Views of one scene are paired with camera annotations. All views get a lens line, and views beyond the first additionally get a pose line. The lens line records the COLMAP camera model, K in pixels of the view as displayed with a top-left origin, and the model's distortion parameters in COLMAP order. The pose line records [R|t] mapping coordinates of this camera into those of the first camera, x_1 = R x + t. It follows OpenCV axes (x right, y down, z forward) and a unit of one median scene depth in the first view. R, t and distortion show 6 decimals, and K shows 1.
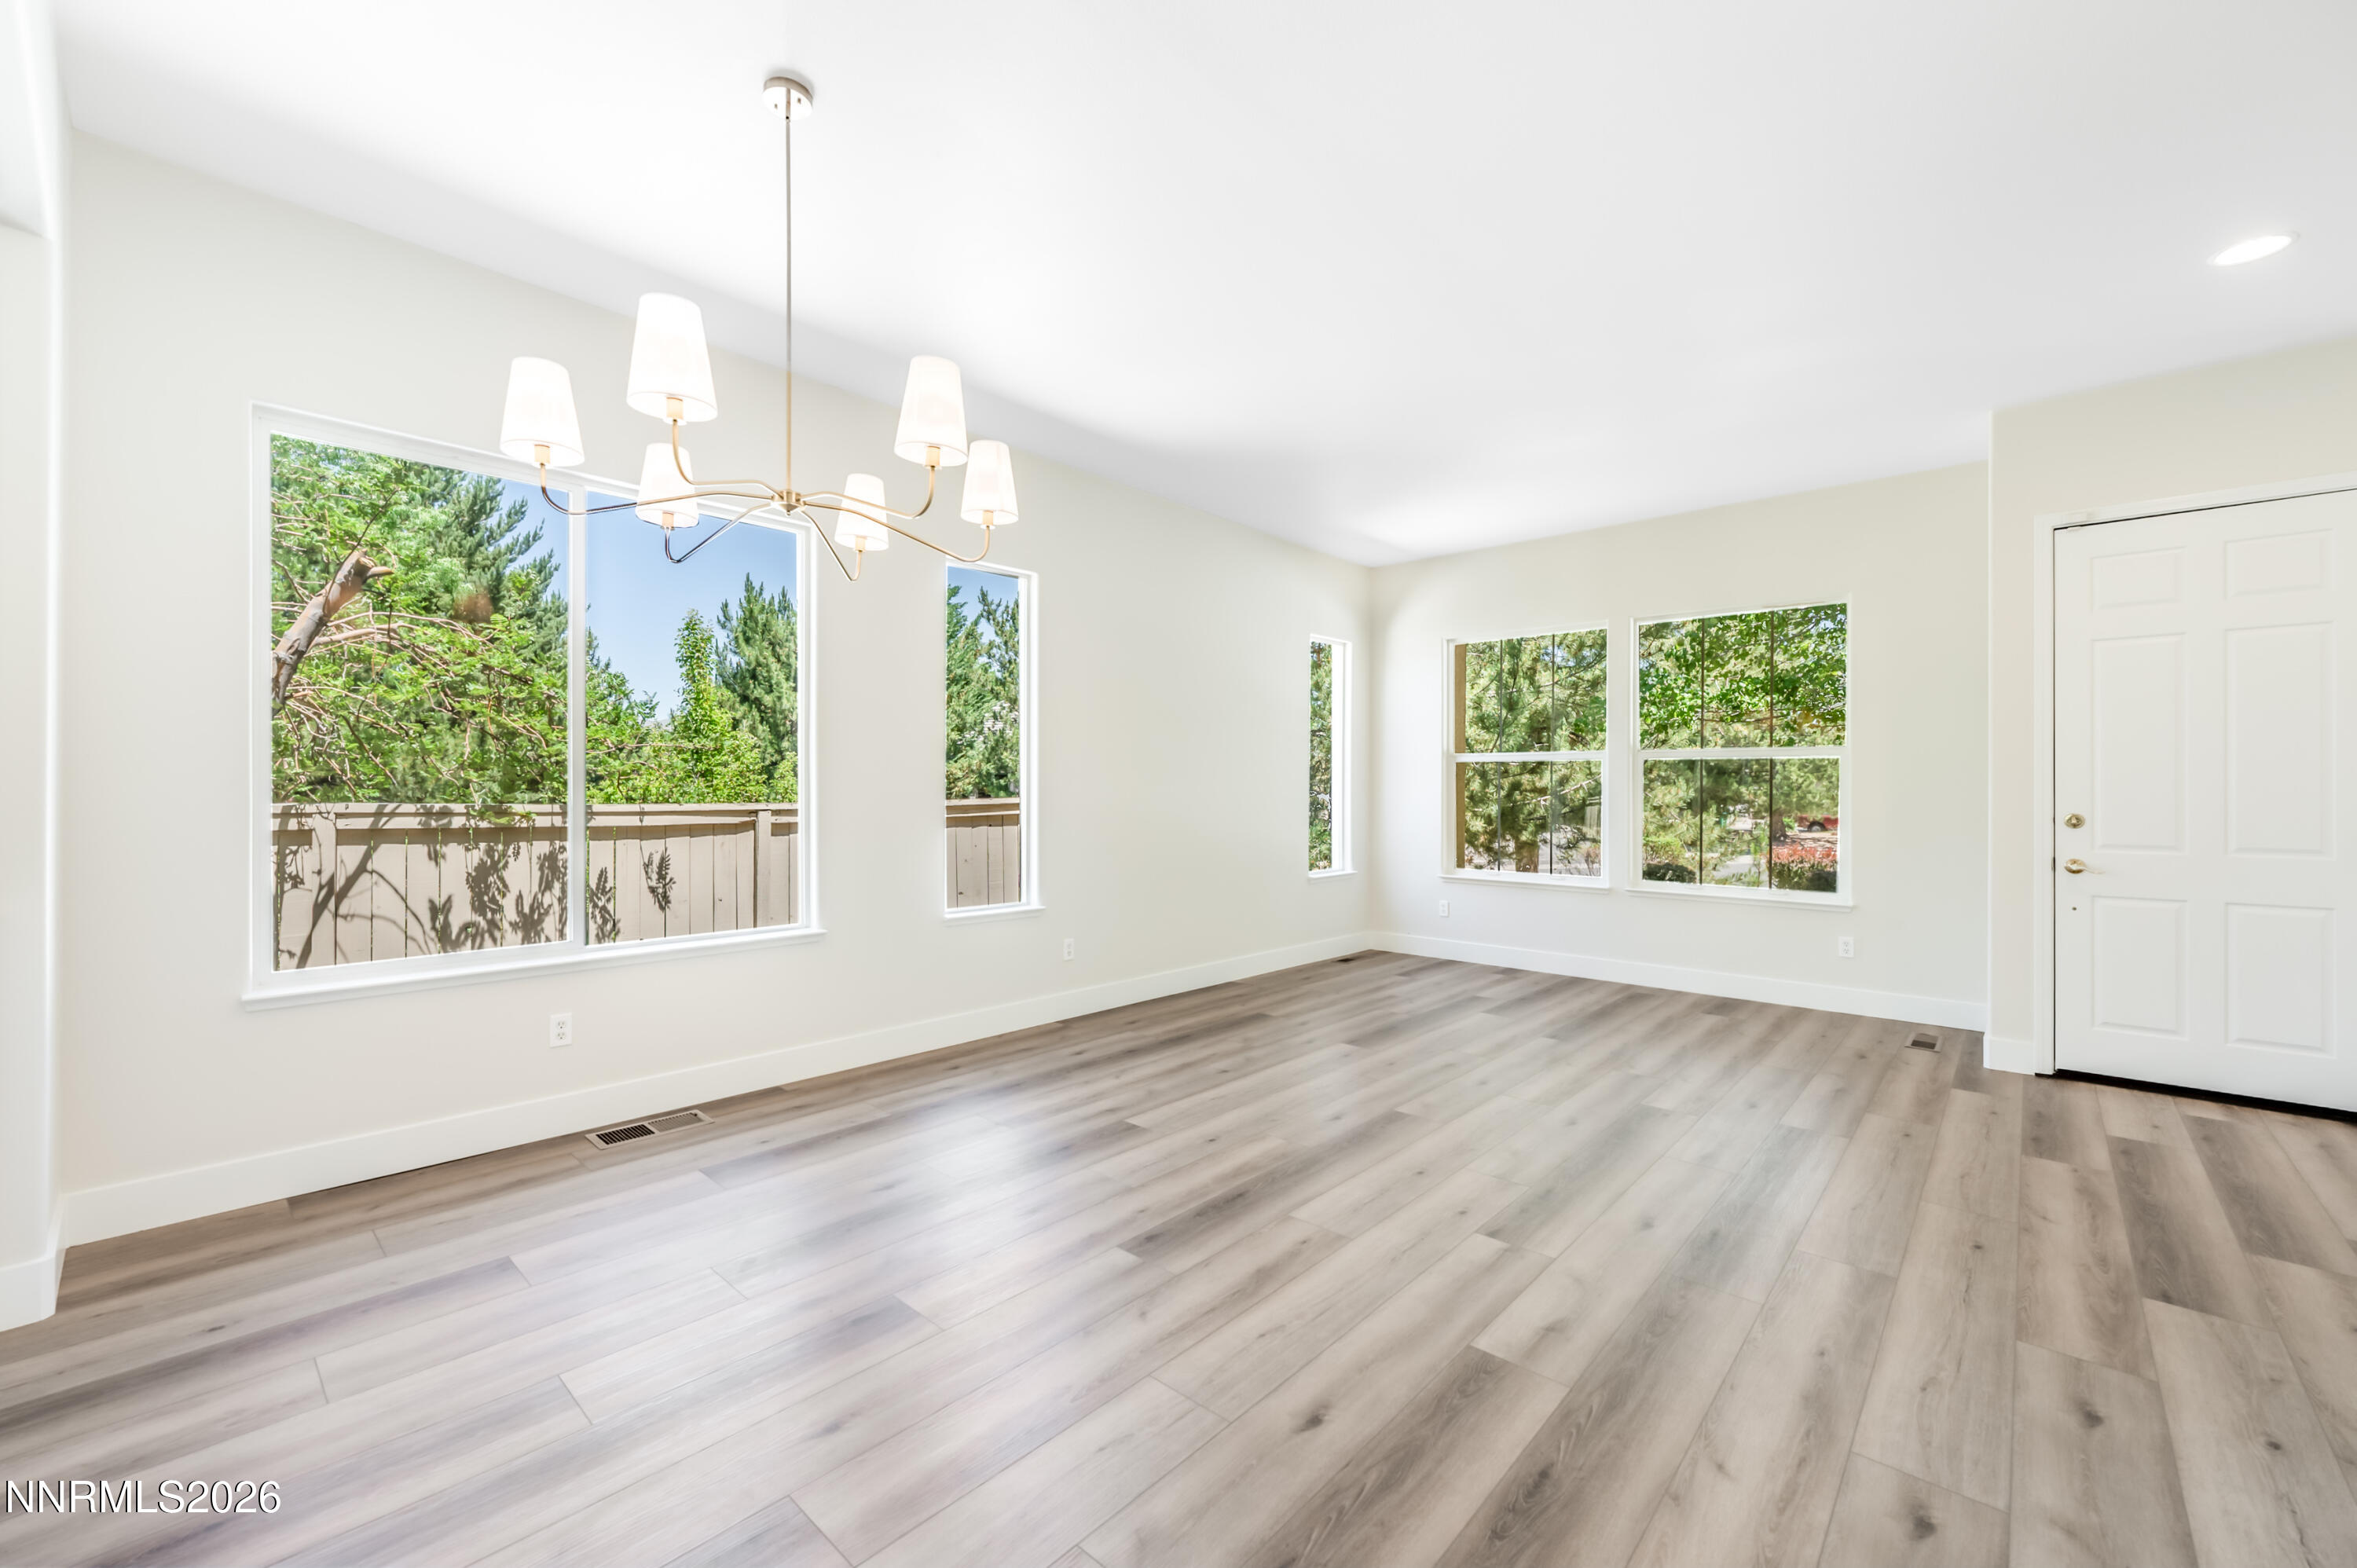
lens RADIAL K [[948.4, 0, 1169.2], [0, 948.4, 790.4], [0, 0, 1]] dist [-0.005917, 0.000233]
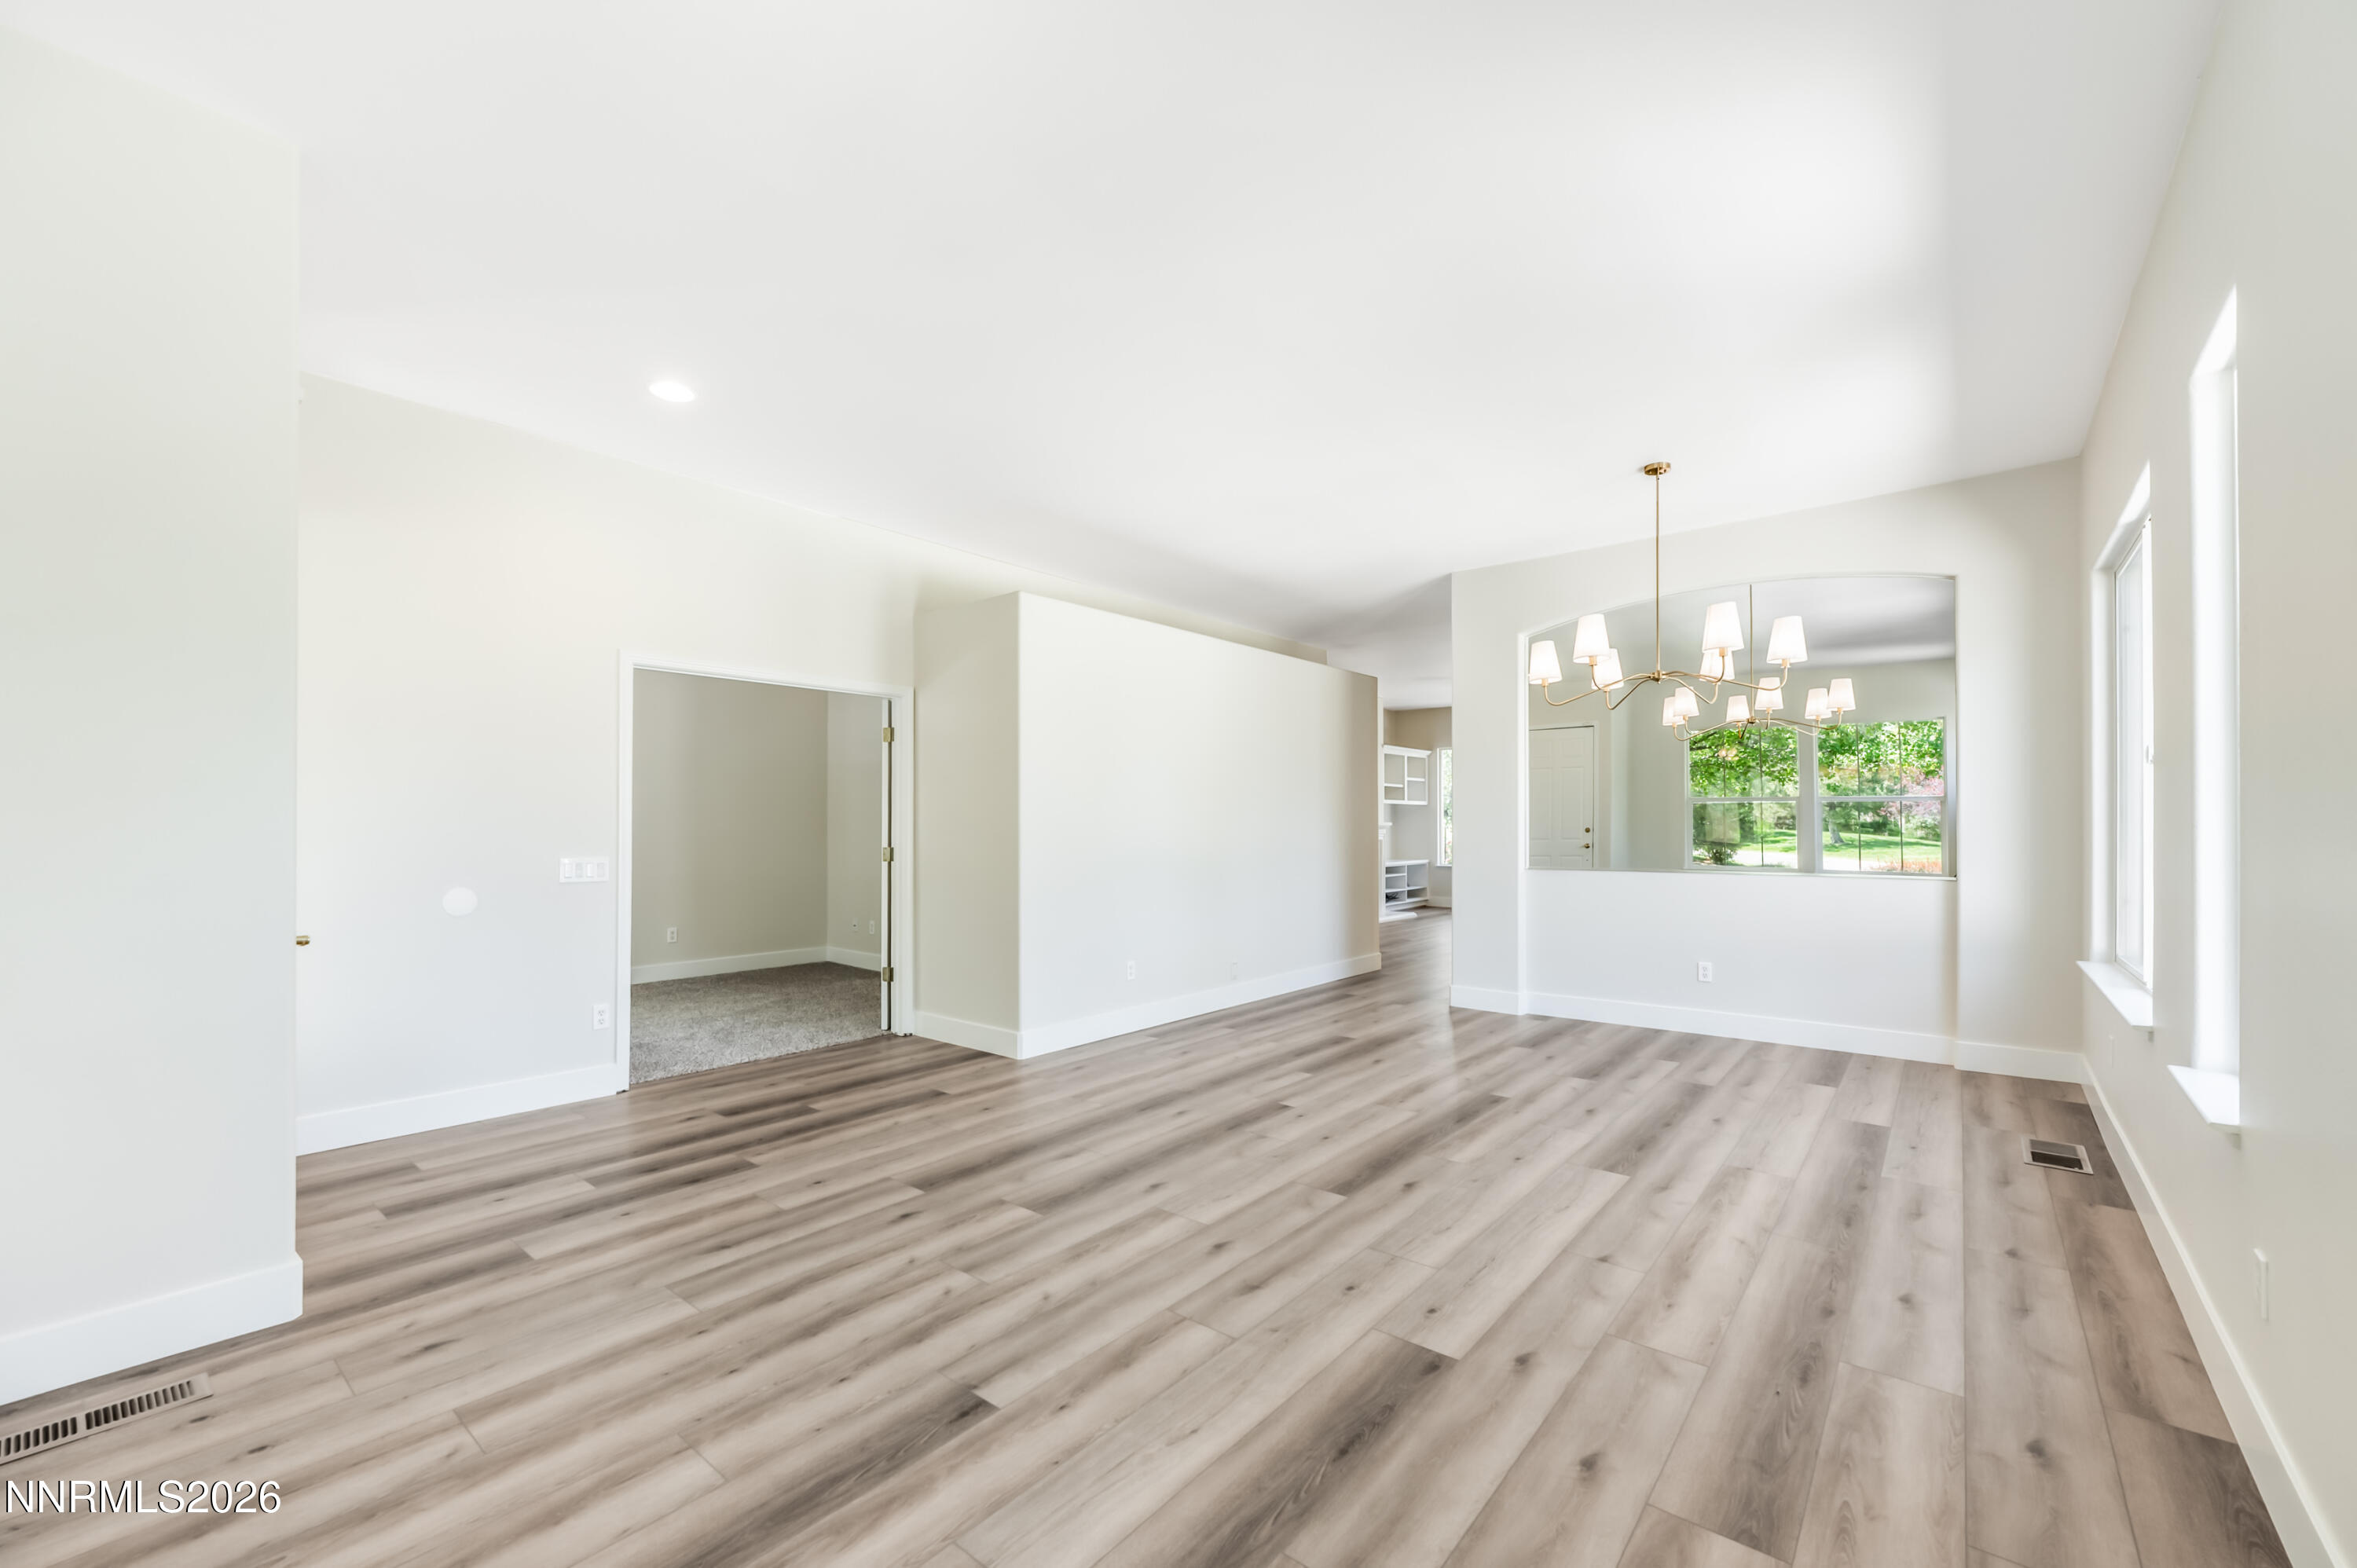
lens RADIAL K [[948.4, 0, 1172.3], [0, 948.4, 784.3], [0, 0, 1]] dist [-0.005917, 0.000233]
pose [[-0.998817, -0.006316, -0.048209, 0.519228], [-0.004366, 0.999172, -0.040445, -0.002891], [0.048424, -0.040187, -0.998018, 2.203117]]
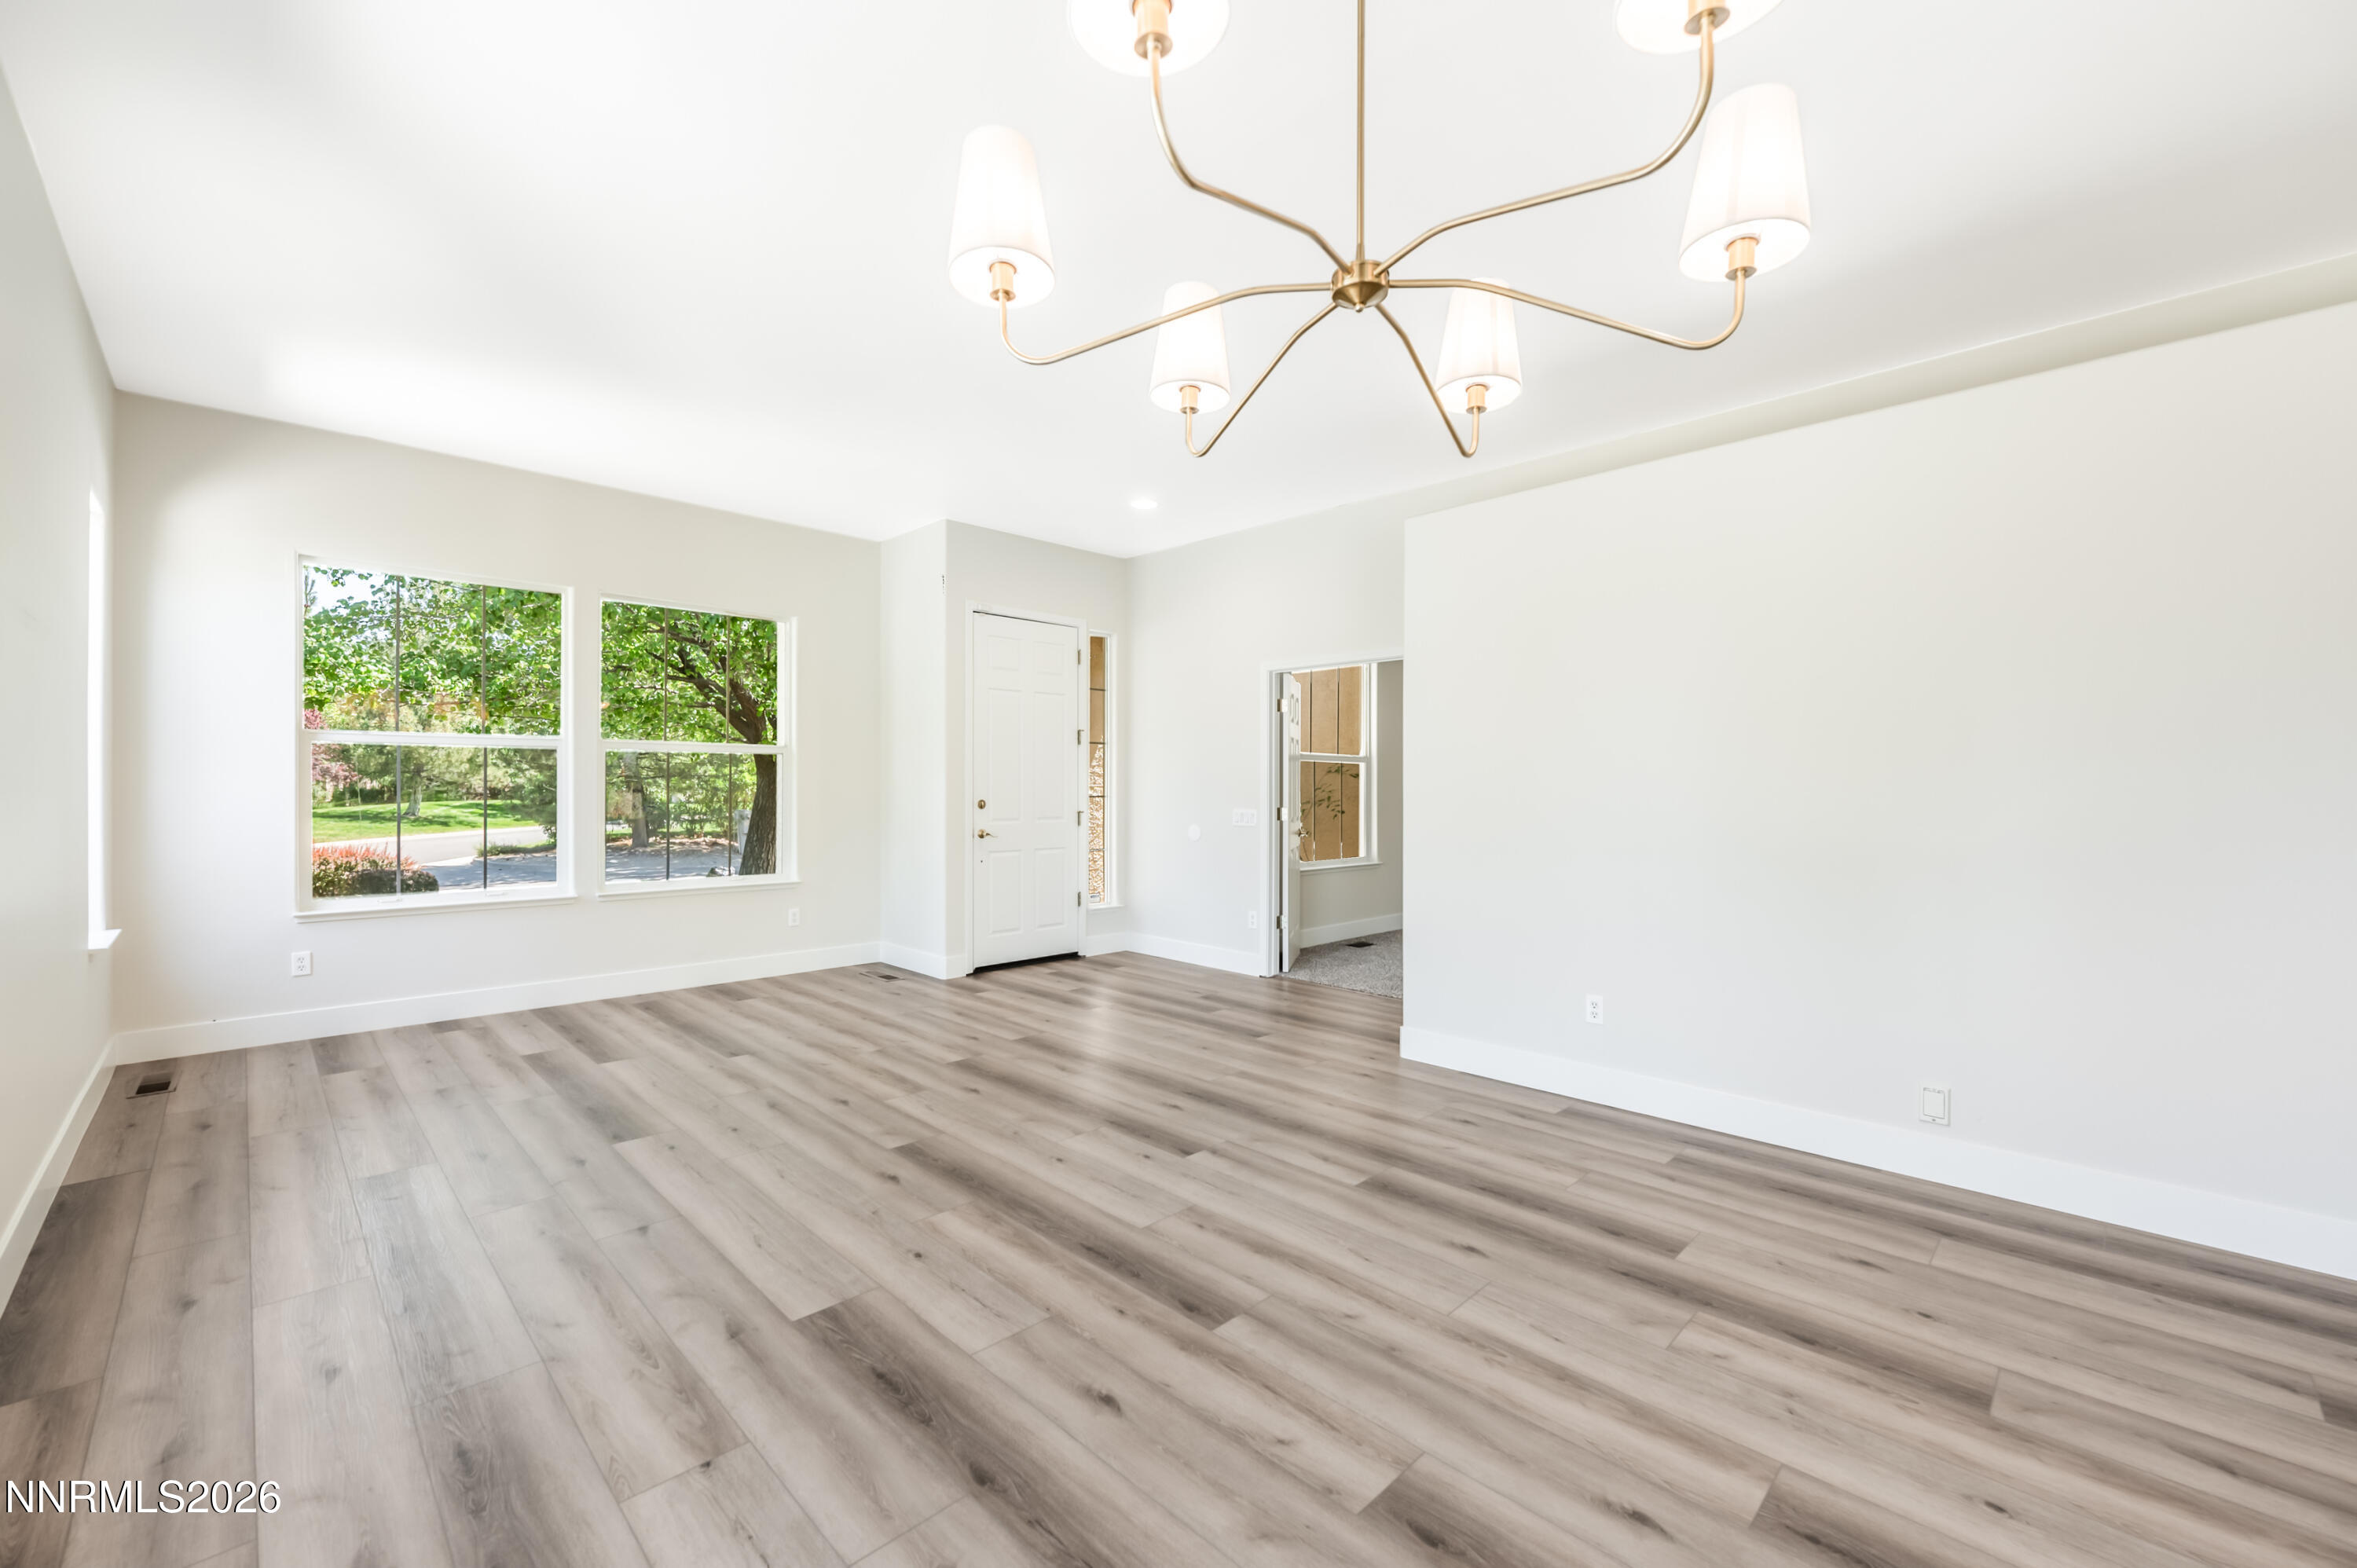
lens RADIAL K [[948.4, 0, 1158.2], [0, 948.4, 787.7], [0, 0, 1]] dist [-0.005917, 0.000233]
pose [[0.055718, -0.007838, 0.998416, -0.744235], [-0.002297, 0.999966, 0.007978, -0.009658], [-0.998444, -0.002738, 0.055698, 0.826130]]
